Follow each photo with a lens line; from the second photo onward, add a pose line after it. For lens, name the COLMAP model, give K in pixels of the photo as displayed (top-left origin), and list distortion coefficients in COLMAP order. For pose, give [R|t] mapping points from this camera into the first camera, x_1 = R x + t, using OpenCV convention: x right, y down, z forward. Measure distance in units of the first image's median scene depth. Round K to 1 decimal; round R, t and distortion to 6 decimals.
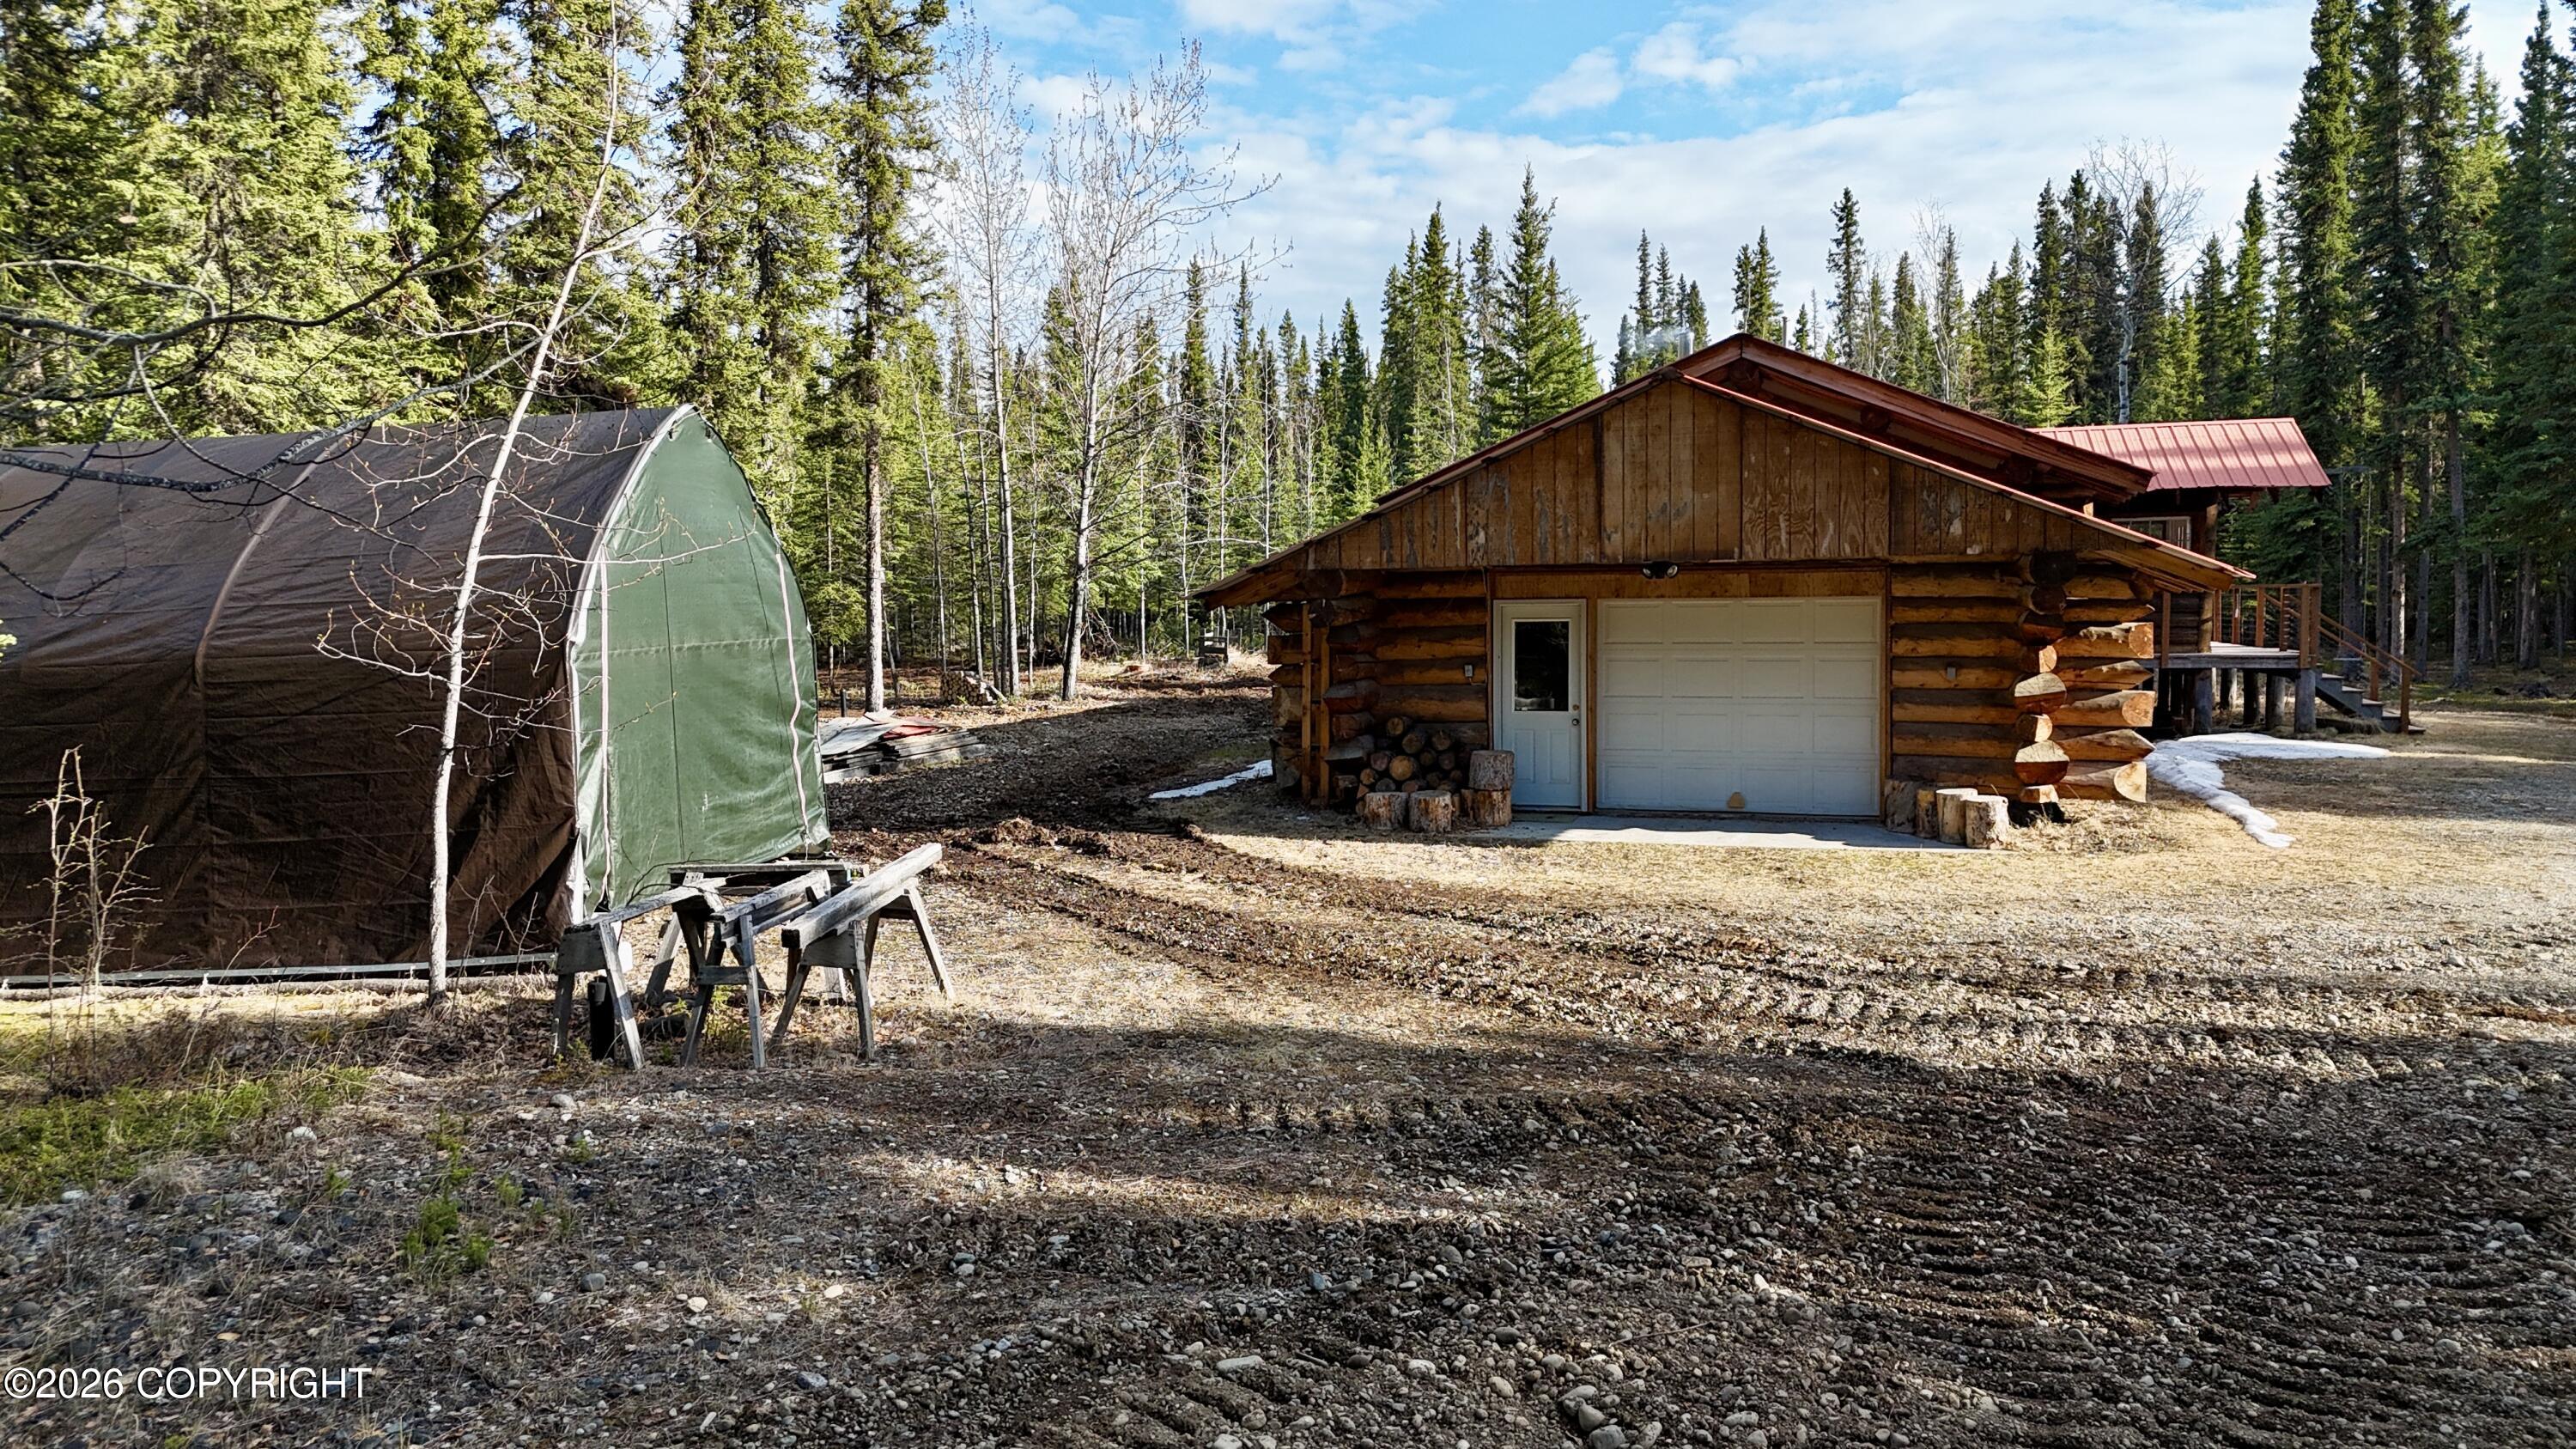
lens RADIAL K [[1963.4, 0, 1288.0], [0, 1963.4, 724.5], [0, 0, 1]] dist [0.065416, -0.007088]
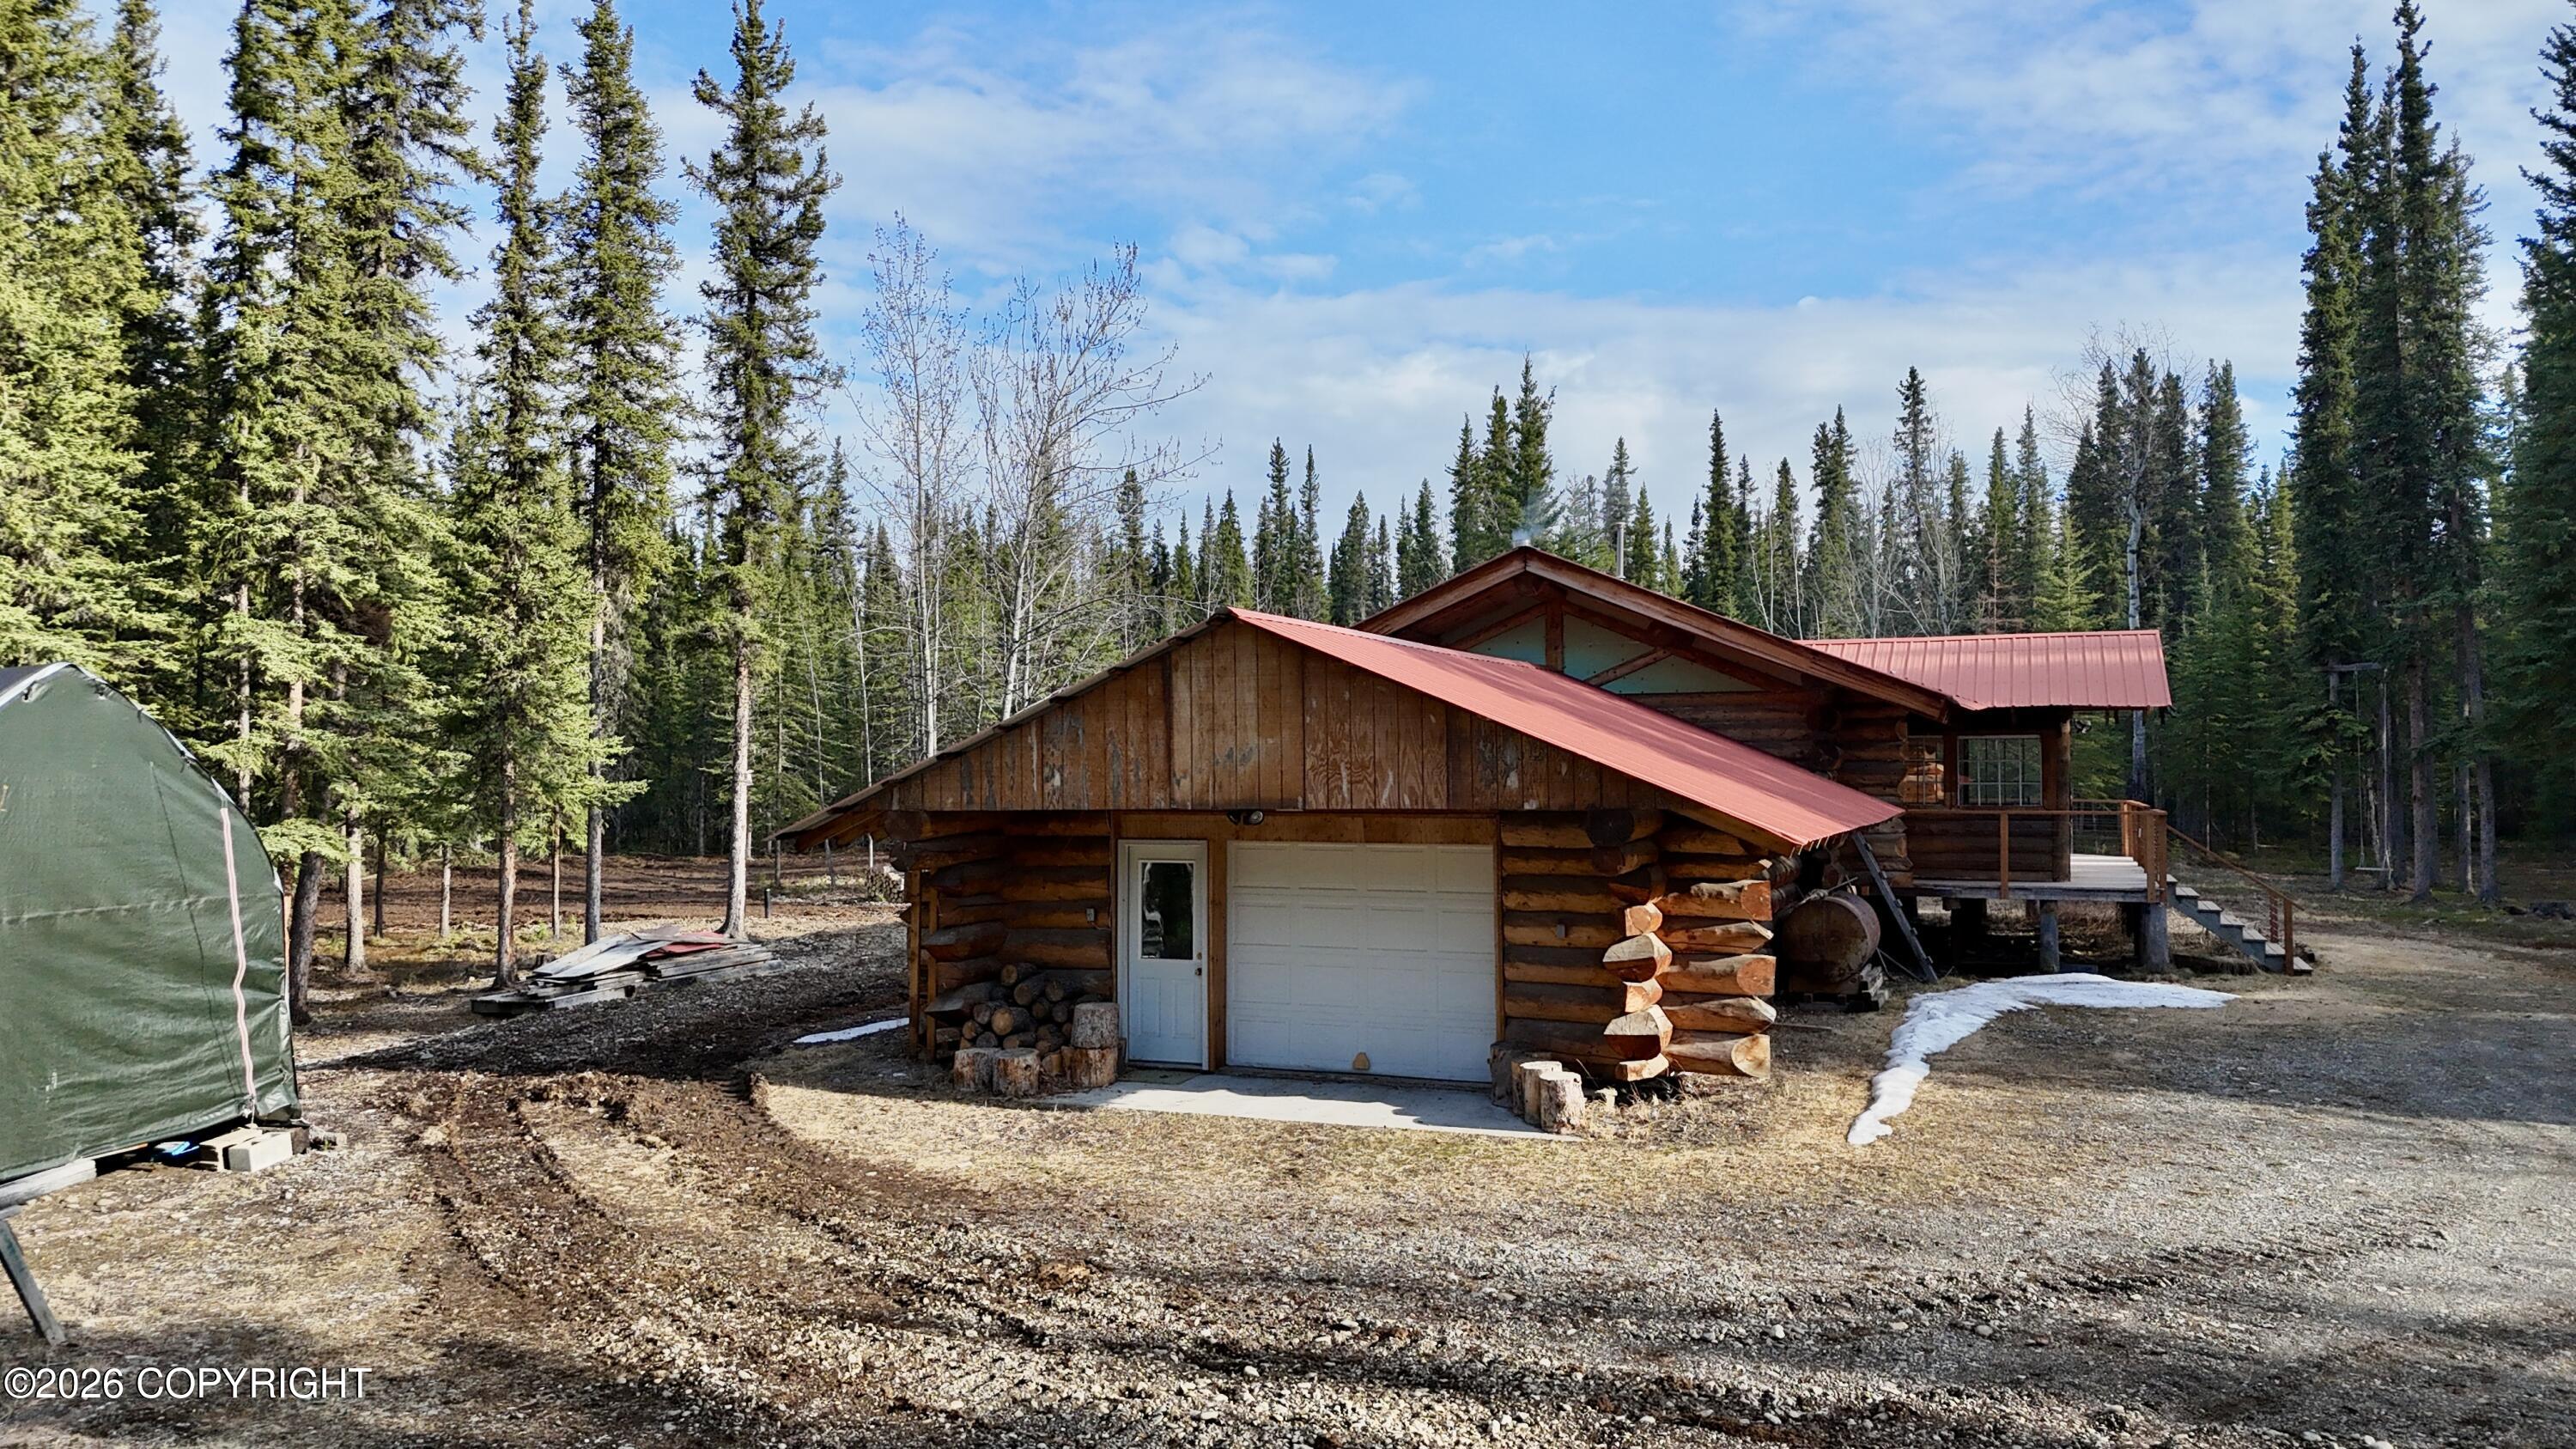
lens RADIAL K [[1963.4, 0, 1288.0], [0, 1963.4, 724.5], [0, 0, 1]] dist [0.065416, -0.007088]
pose [[0.996044, 0.002928, -0.088815, 0.269225], [-0.010372, 0.996457, -0.083466, -0.040728], [0.088256, 0.084057, 0.992545, 0.068153]]
